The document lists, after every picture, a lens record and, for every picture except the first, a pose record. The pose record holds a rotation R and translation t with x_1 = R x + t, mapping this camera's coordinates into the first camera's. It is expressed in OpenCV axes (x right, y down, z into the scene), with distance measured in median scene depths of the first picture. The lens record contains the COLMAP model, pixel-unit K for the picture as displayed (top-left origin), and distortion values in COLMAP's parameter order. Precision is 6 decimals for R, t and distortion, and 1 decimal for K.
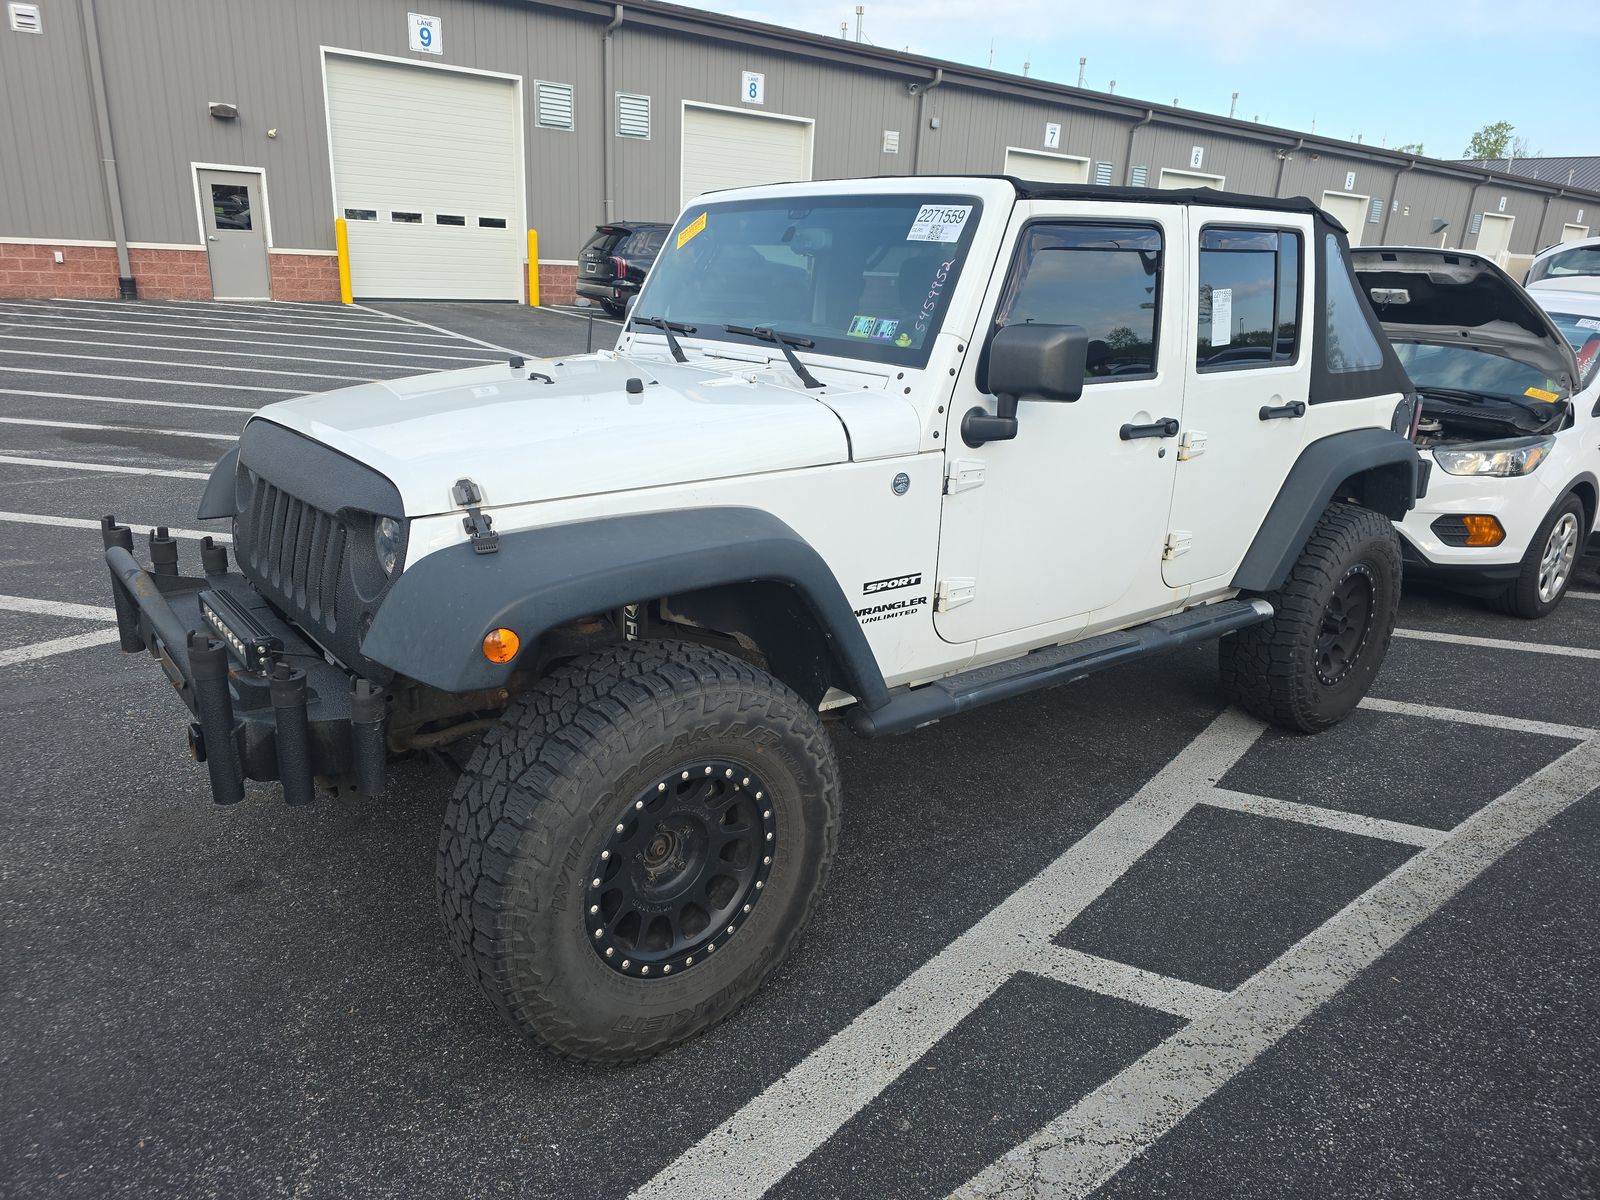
lens RADIAL K [[1032.0, 0, 800.0], [0, 1032.0, 600.0], [0, 0, 1]] dist [0.005886, -0.000953]
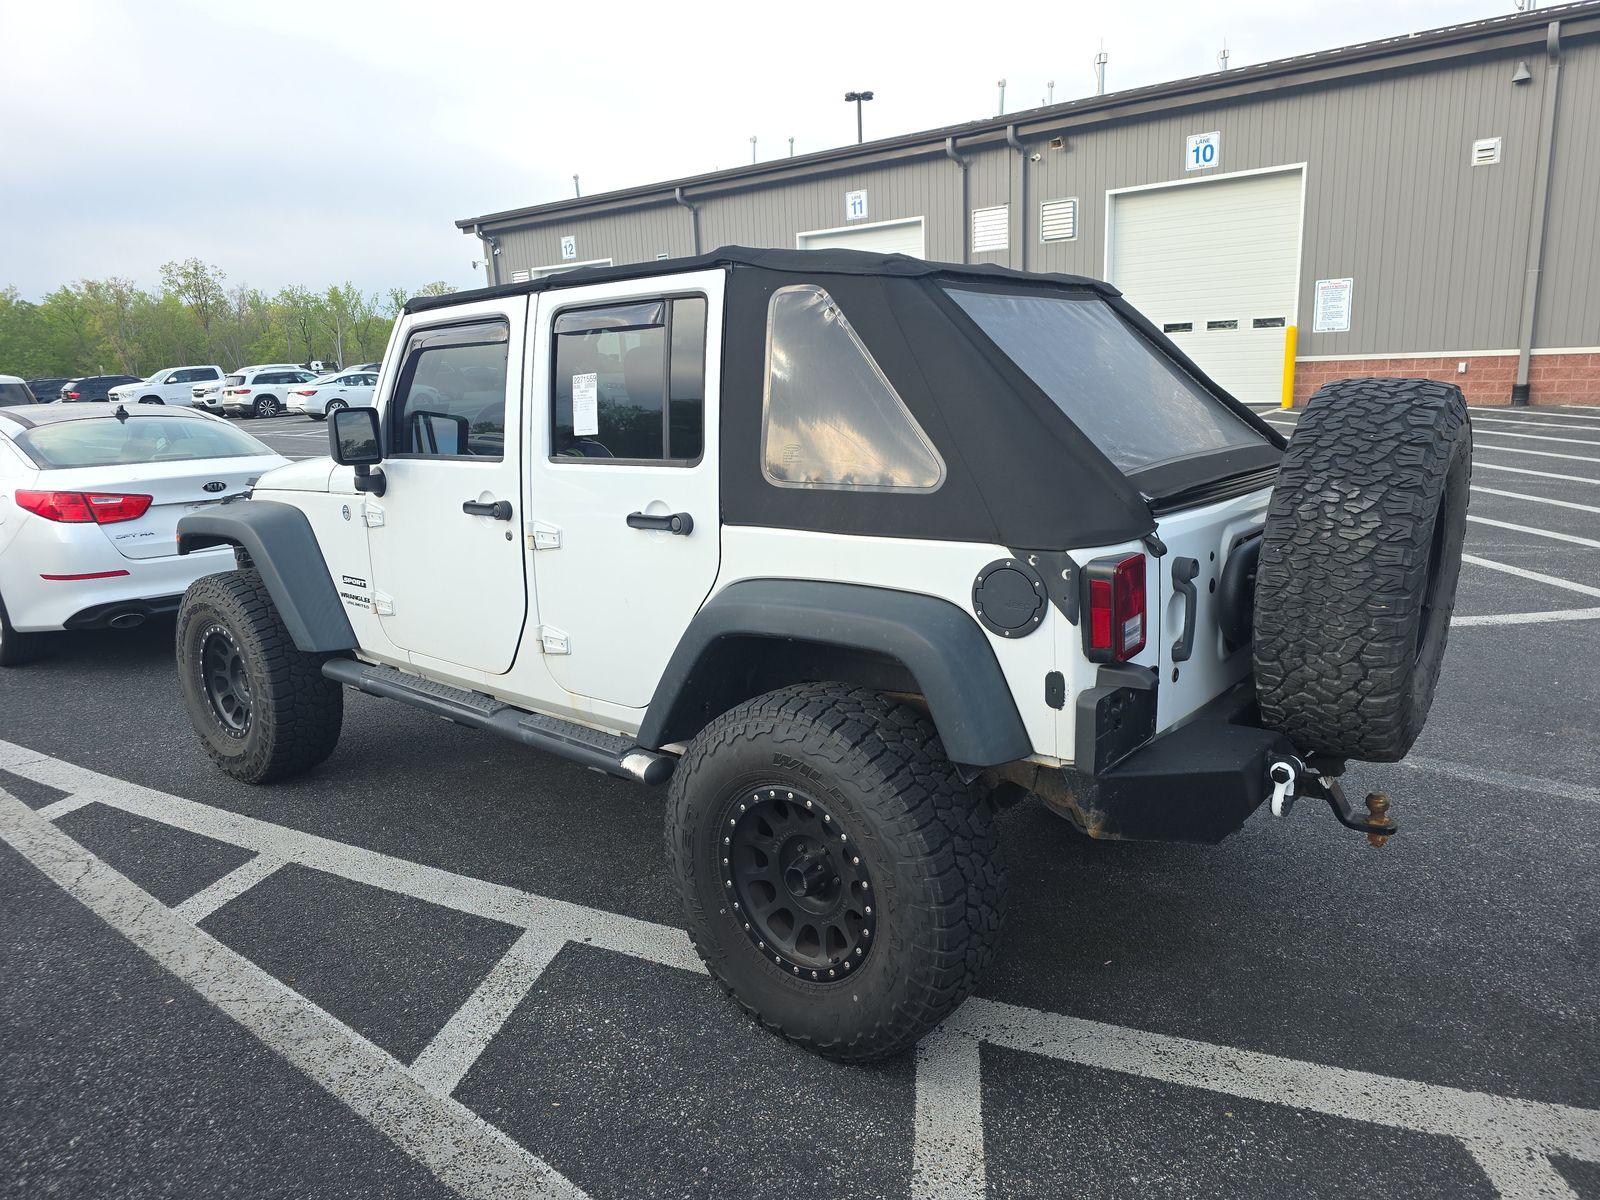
lens RADIAL K [[1063.1, 0, 799.5], [0, 1063.1, 580.1], [0, 0, 1]] dist [0.002025, -0.003824]
pose [[0.233293, 0.146676, -0.961281, 1.286101], [-0.263496, 0.961109, 0.082702, -0.236372], [0.936026, 0.234000, 0.262868, 0.908838]]
